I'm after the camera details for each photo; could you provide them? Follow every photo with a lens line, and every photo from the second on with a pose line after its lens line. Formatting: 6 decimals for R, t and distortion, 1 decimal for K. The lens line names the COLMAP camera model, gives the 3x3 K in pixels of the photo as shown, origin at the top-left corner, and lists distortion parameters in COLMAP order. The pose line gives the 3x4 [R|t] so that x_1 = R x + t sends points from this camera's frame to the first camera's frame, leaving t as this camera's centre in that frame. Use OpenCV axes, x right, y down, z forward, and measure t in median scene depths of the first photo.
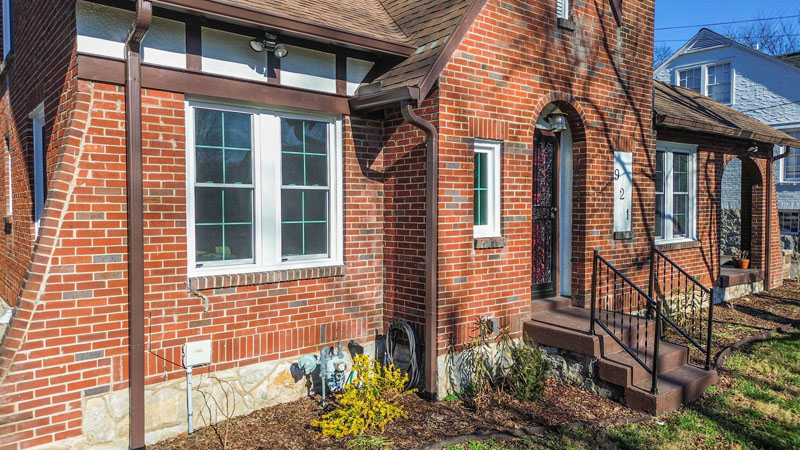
lens RADIAL K [[550.6, 0, 400.0], [0, 550.6, 225.0], [0, 0, 1]] dist [0.092633, -0.106150]
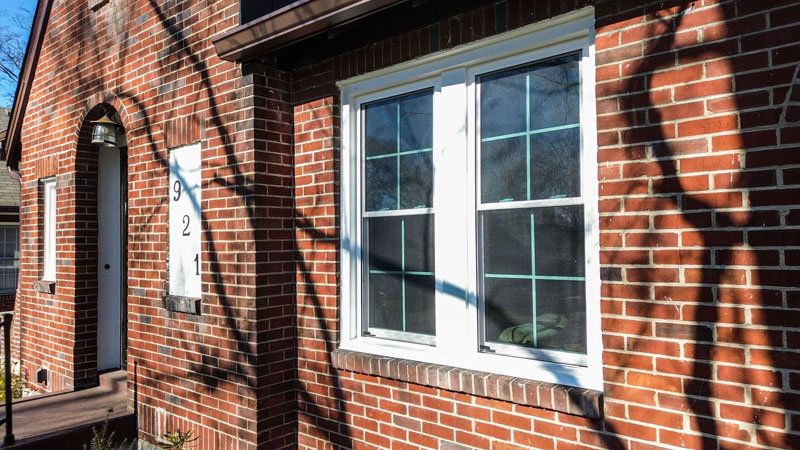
lens RADIAL K [[550.6, 0, 400.0], [0, 550.6, 225.0], [0, 0, 1]] dist [0.092633, -0.106150]
pose [[0.180070, -0.030764, -0.983173, 0.946967], [-0.047775, 0.998058, -0.039980, -0.045088], [0.982493, 0.054170, 0.178251, 1.090794]]
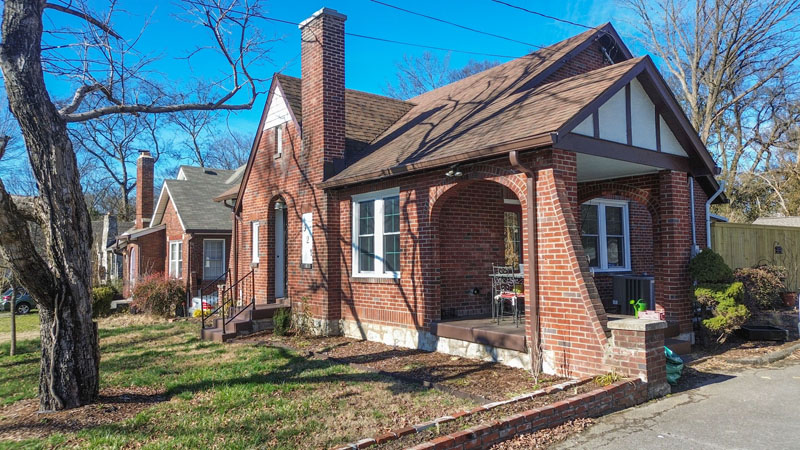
lens RADIAL K [[550.6, 0, 400.0], [0, 550.6, 225.0], [0, 0, 1]] dist [0.092633, -0.106150]
pose [[-0.018975, -0.056890, -0.998200, 1.936645], [-0.049244, 0.997221, -0.055898, -0.023514], [0.998607, 0.048095, -0.021724, 1.277180]]
